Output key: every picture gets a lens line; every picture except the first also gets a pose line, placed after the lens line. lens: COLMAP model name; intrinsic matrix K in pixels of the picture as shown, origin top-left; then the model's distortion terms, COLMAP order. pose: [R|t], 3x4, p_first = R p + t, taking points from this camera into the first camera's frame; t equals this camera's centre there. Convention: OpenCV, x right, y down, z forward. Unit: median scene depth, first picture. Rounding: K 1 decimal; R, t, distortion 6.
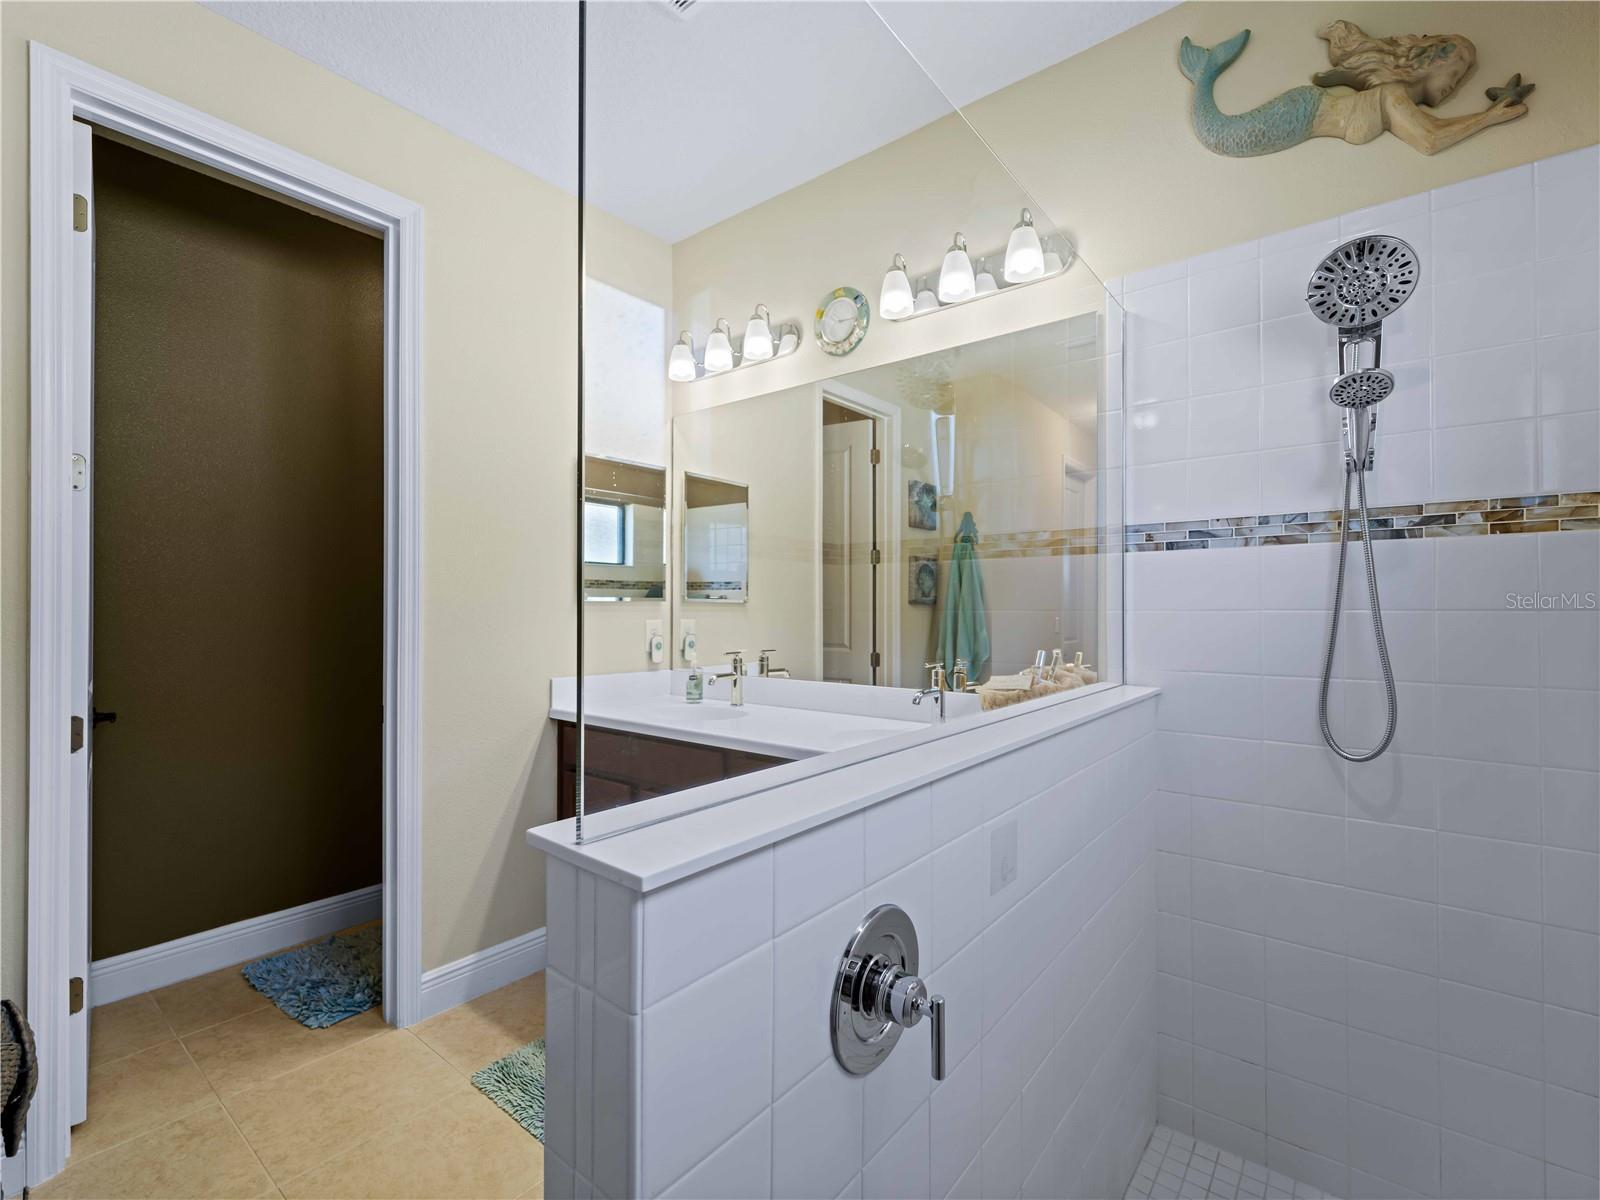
lens RADIAL K [[728.1, 0, 800.9], [0, 728.1, 605.2], [0, 0, 1]] dist [0.002986, -0.001418]
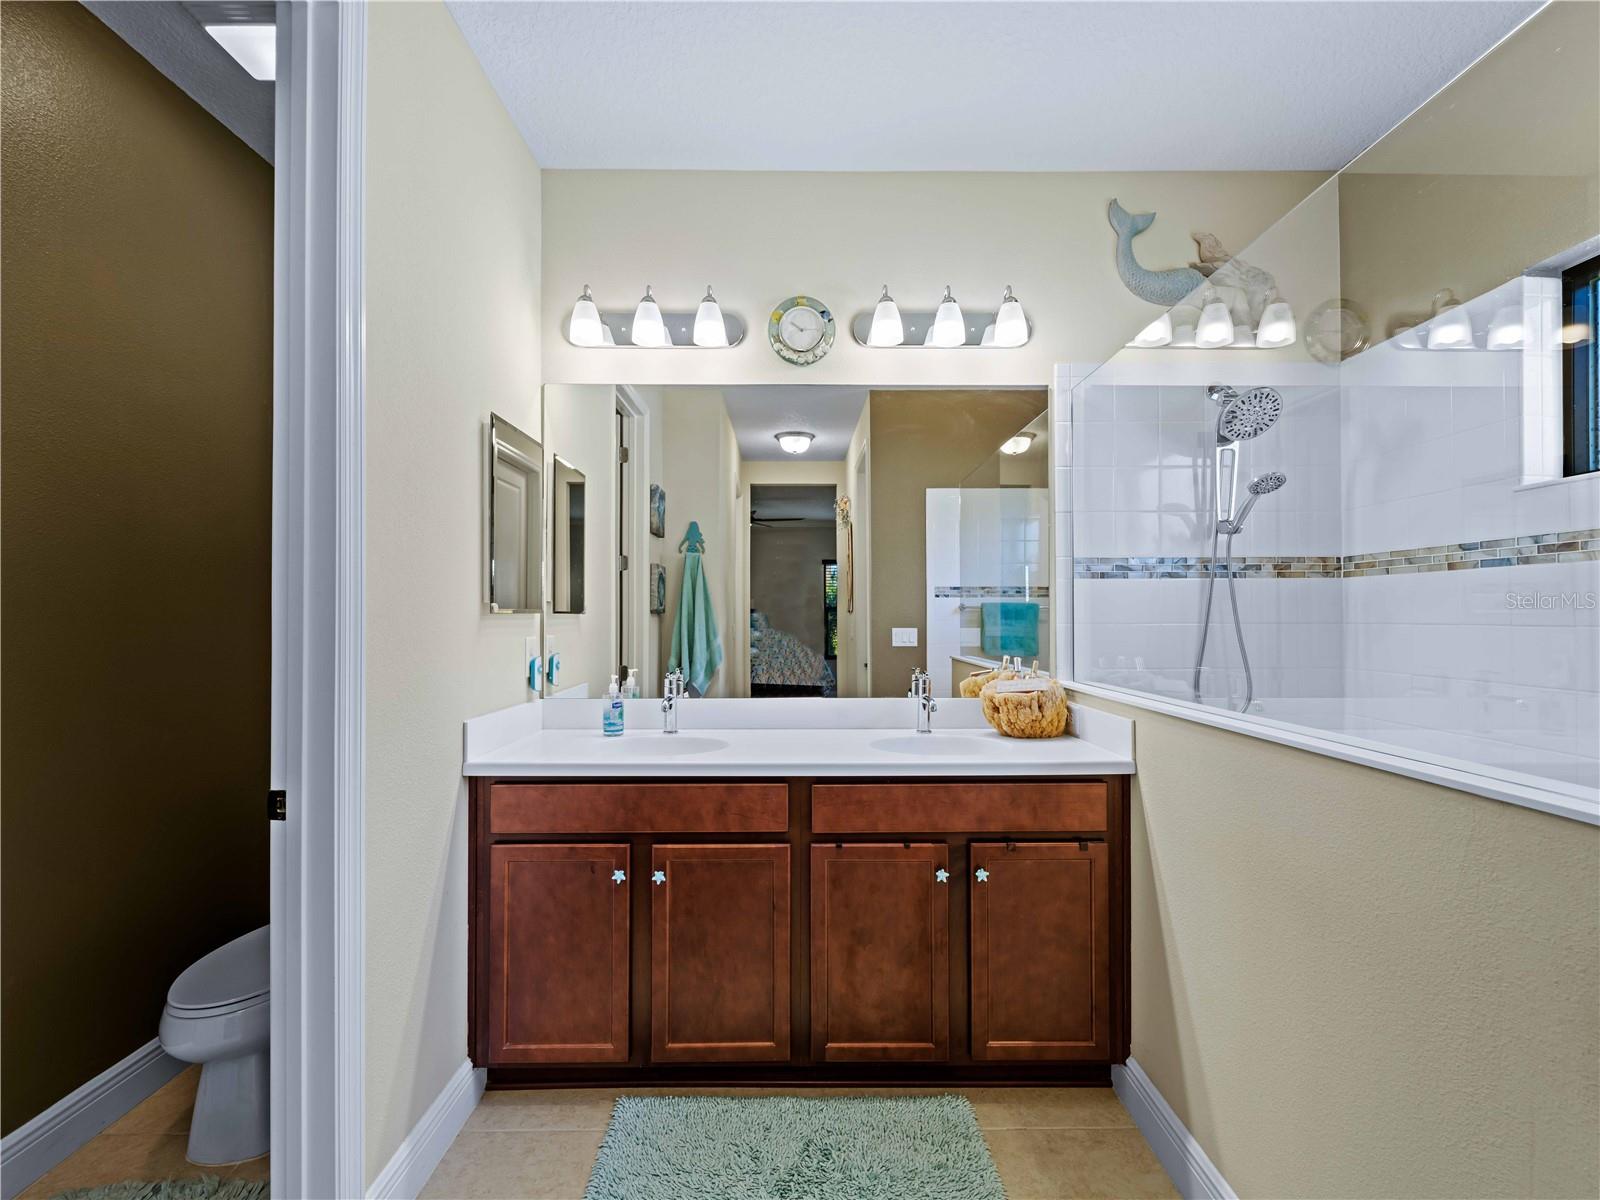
lens RADIAL K [[728.1, 0, 800.9], [0, 728.1, 605.2], [0, 0, 1]] dist [0.002986, -0.001418]
pose [[0.771946, 0.007906, 0.635639, -0.784932], [-0.004471, 0.999965, -0.007007, -0.015551], [-0.635672, 0.002567, 0.771955, 0.335213]]
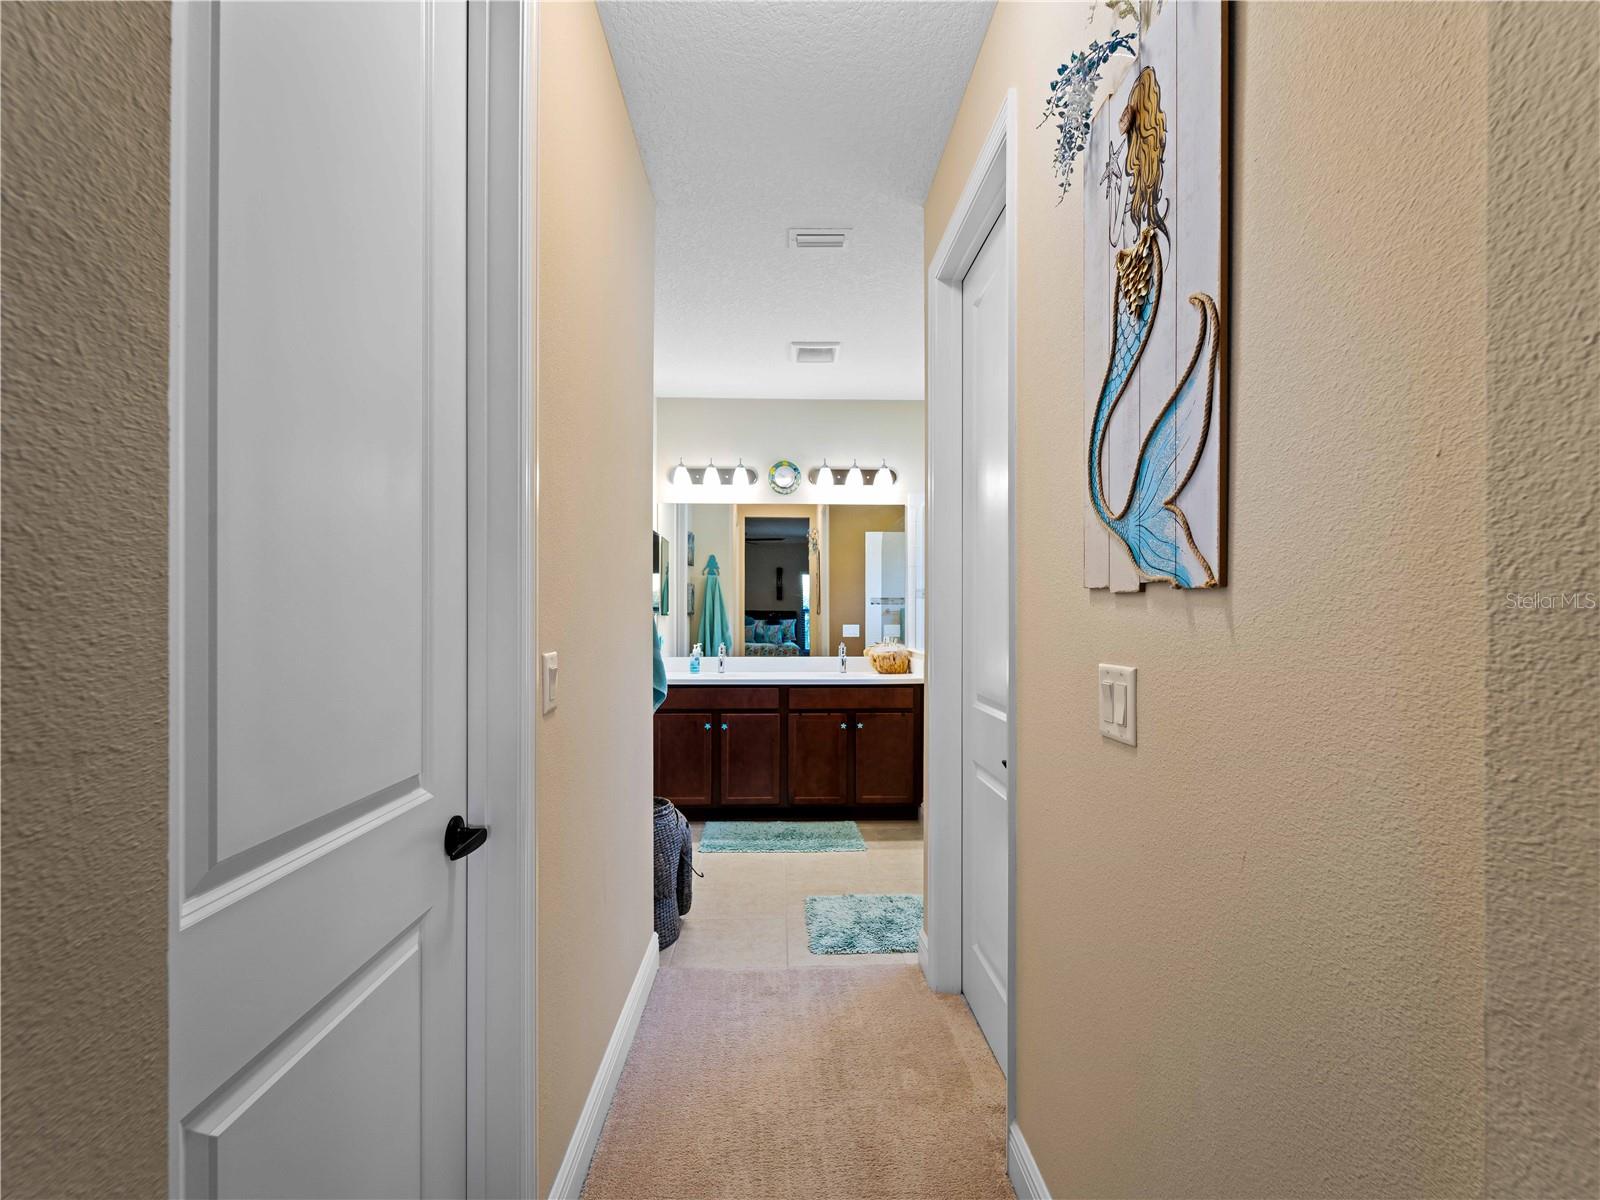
lens RADIAL K [[728.1, 0, 800.9], [0, 728.1, 605.2], [0, 0, 1]] dist [0.002986, -0.001418]
pose [[0.754550, 0.009369, 0.656176, -1.707358], [-0.005533, 0.999953, -0.007915, -0.028173], [-0.656220, 0.002341, 0.754566, -0.769117]]
